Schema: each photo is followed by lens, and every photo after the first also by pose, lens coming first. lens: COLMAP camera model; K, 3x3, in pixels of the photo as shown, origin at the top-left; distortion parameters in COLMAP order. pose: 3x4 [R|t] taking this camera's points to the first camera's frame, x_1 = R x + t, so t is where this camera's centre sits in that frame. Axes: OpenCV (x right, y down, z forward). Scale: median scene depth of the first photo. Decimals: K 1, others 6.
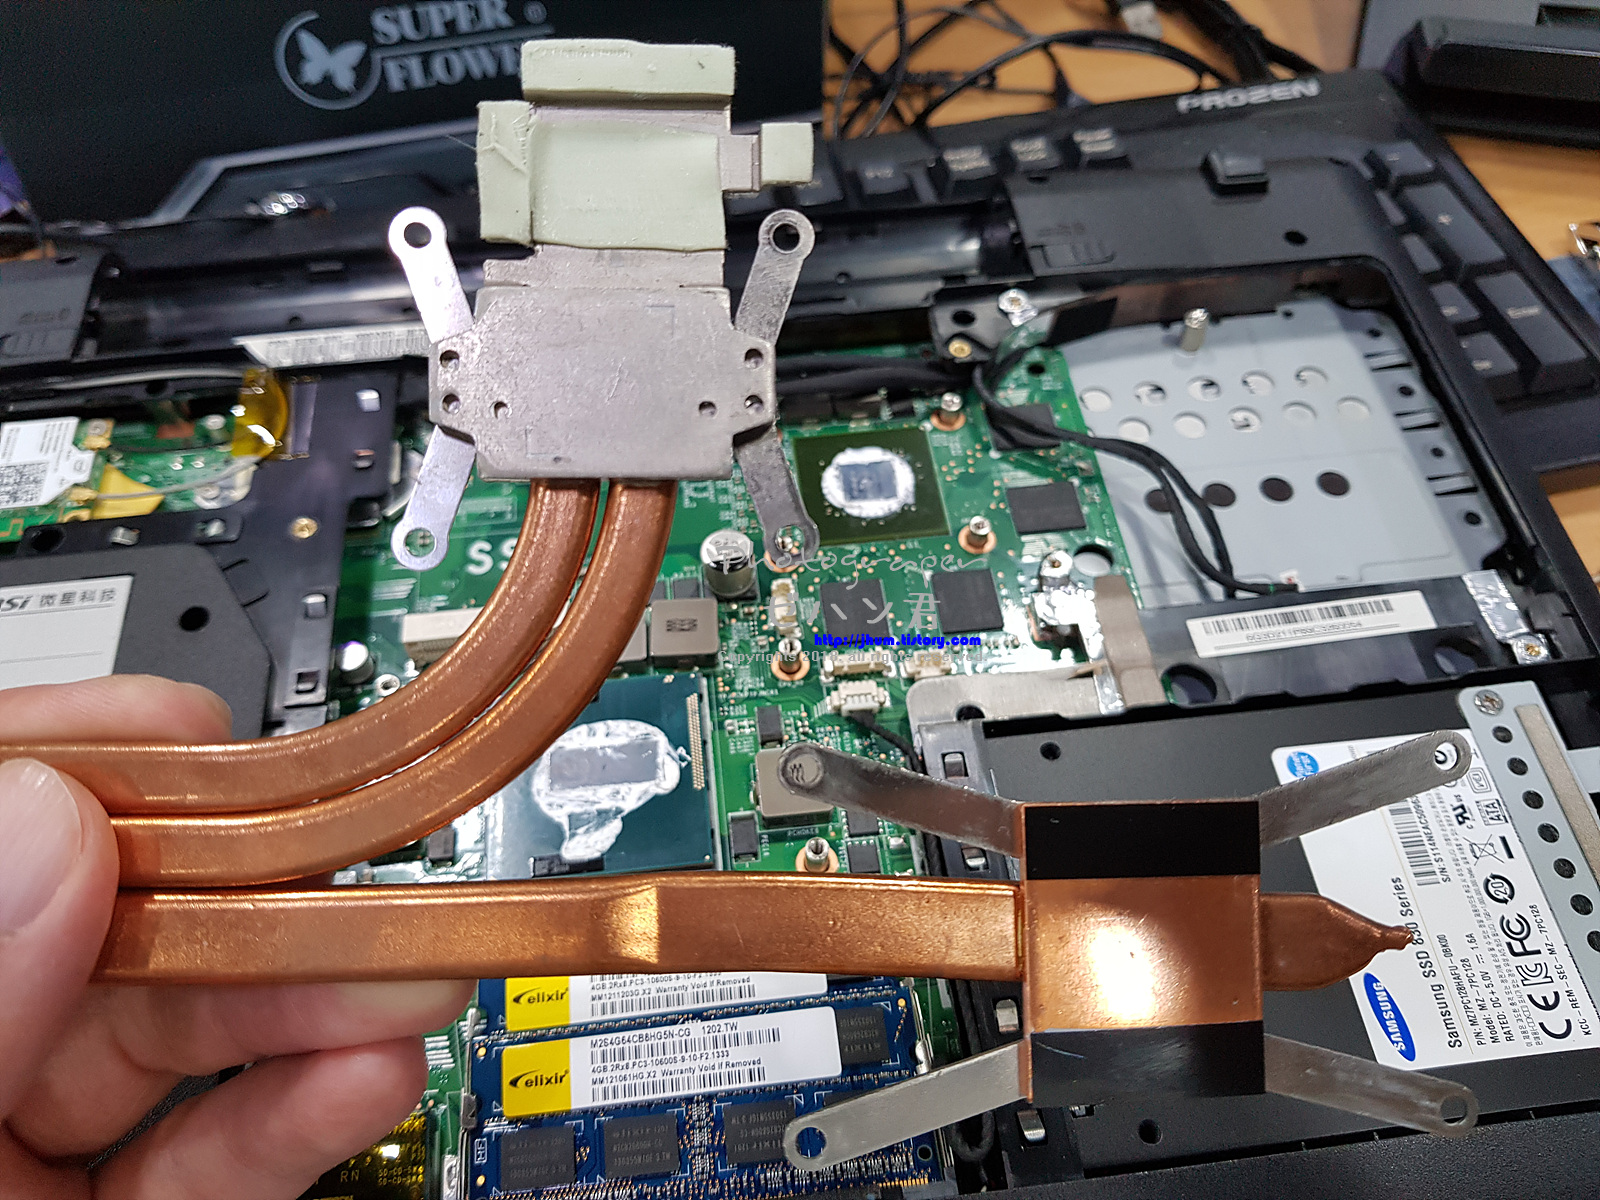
lens RADIAL K [[1345.7, 0, 789.1], [0, 1345.7, 569.5], [0, 0, 1]] dist [0.104031, -0.210888]
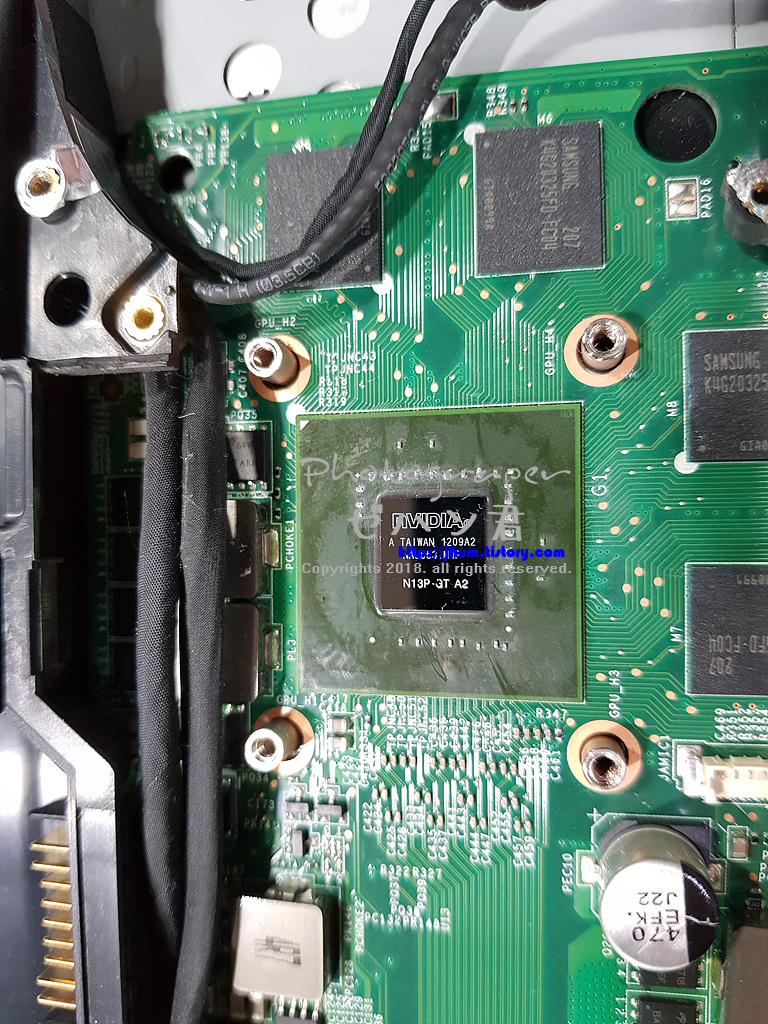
lens RADIAL K [[875.1, 0, 384.5], [0, 875.1, 543.7], [0, 0, 1]] dist [0.067592, -0.274110]
pose [[0.101857, -0.994548, -0.022366, 0.074303], [0.914750, 0.084801, 0.395022, -0.224875], [-0.390971, -0.060695, 0.918400, 0.785899]]
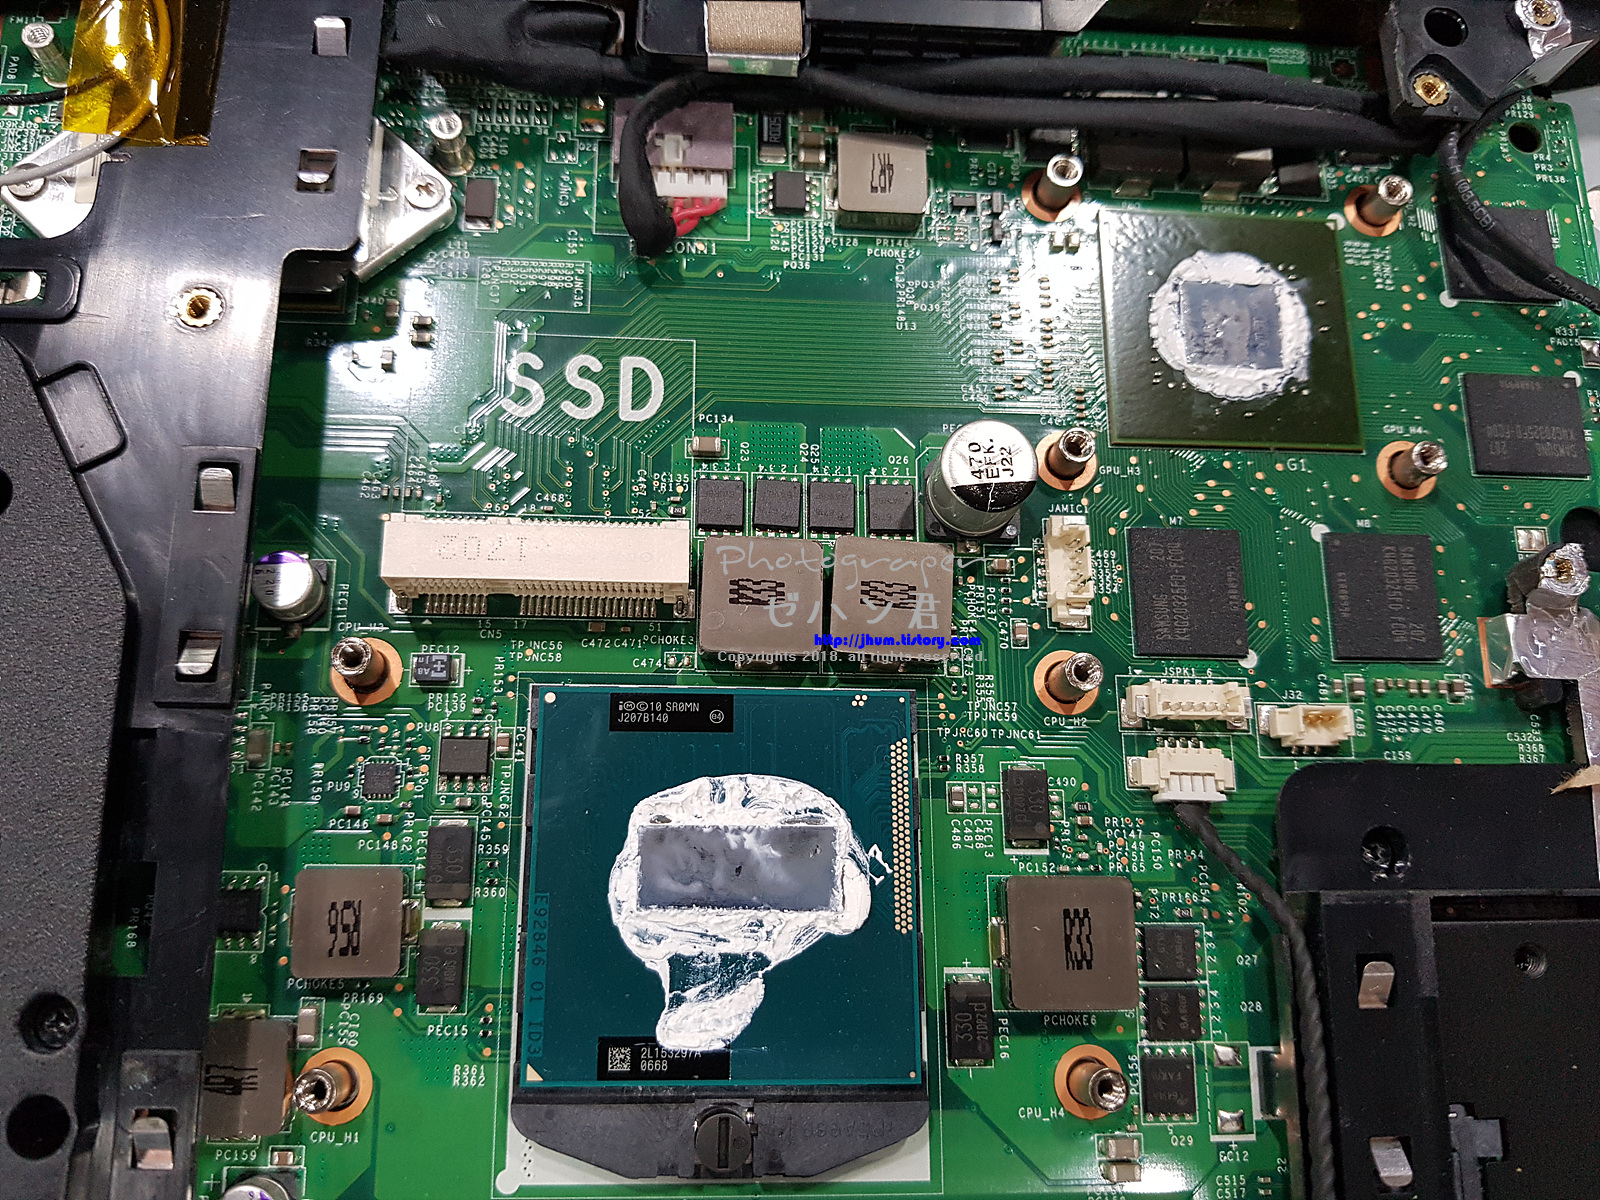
lens RADIAL K [[1329.6, 0, 780.3], [0, 1329.6, 593.1], [0, 0, 1]] dist [0.082909, -0.246621]
pose [[0.989953, 0.129007, 0.057881, -0.154708], [-0.141225, 0.922282, 0.359793, -0.147643], [-0.006967, -0.364352, 0.931235, 0.493643]]
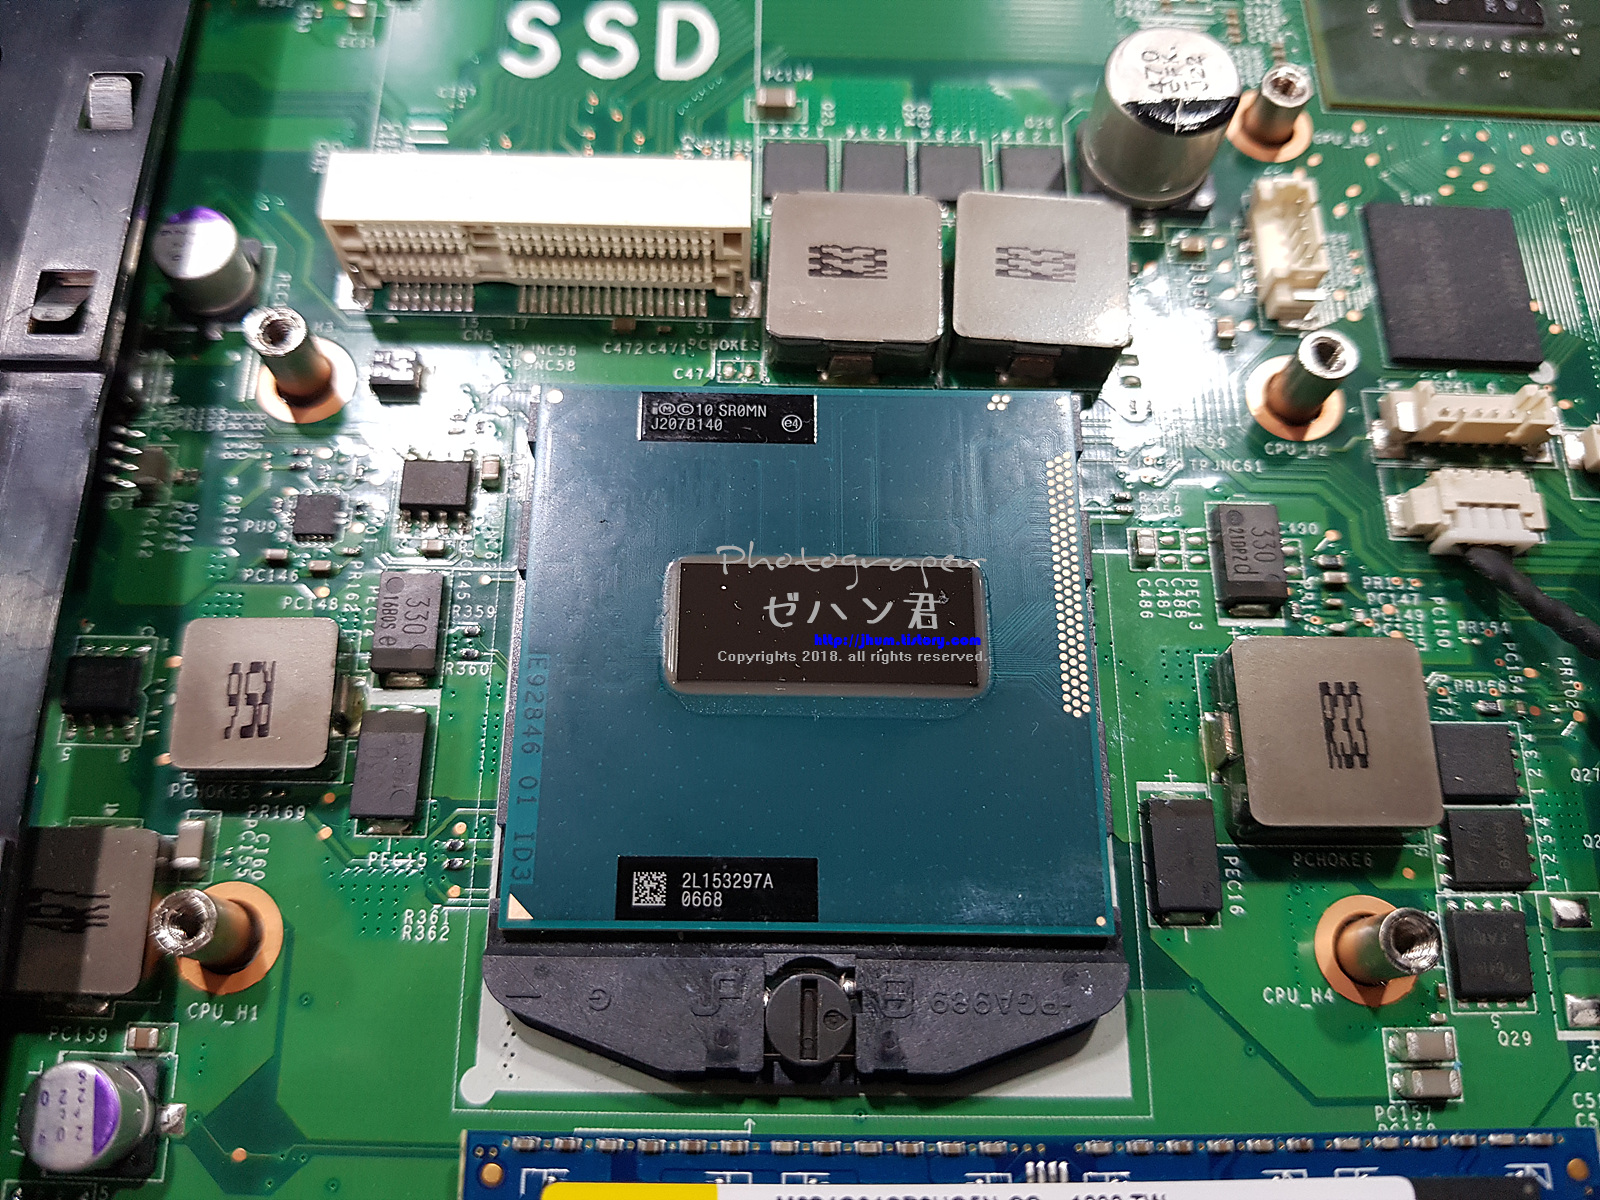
lens RADIAL K [[1360.8, 0, 773.0], [0, 1360.8, 597.6], [0, 0, 1]] dist [0.025451, -0.169659]
pose [[0.992411, 0.122268, -0.013092, -0.137346], [-0.114396, 0.957042, 0.266428, 0.037697], [0.045105, -0.262908, 0.963766, 0.593814]]
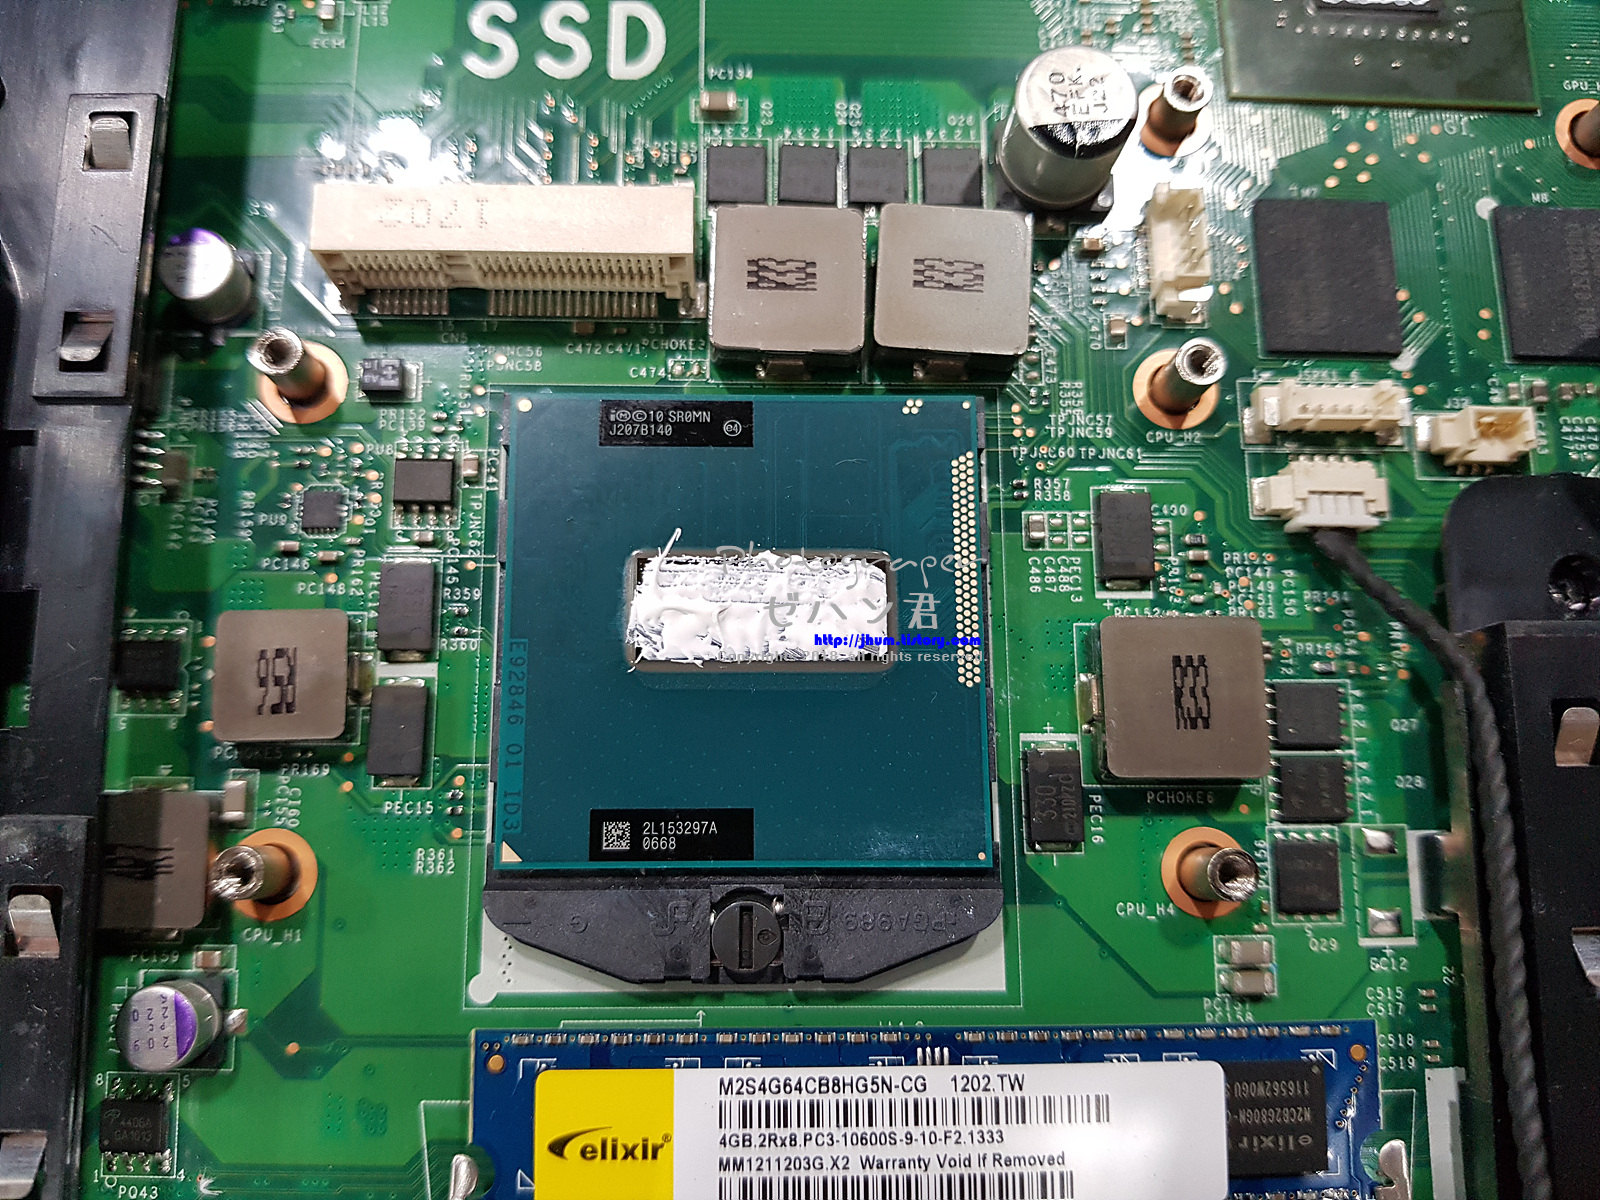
lens RADIAL K [[1355.7, 0, 777.2], [0, 1355.7, 593.8], [0, 0, 1]] dist [0.070226, -0.261738]
pose [[0.993524, 0.112552, 0.015531, -0.129573], [-0.108789, 0.902922, 0.415808, -0.041752], [0.032777, -0.414805, 0.909320, 0.555143]]
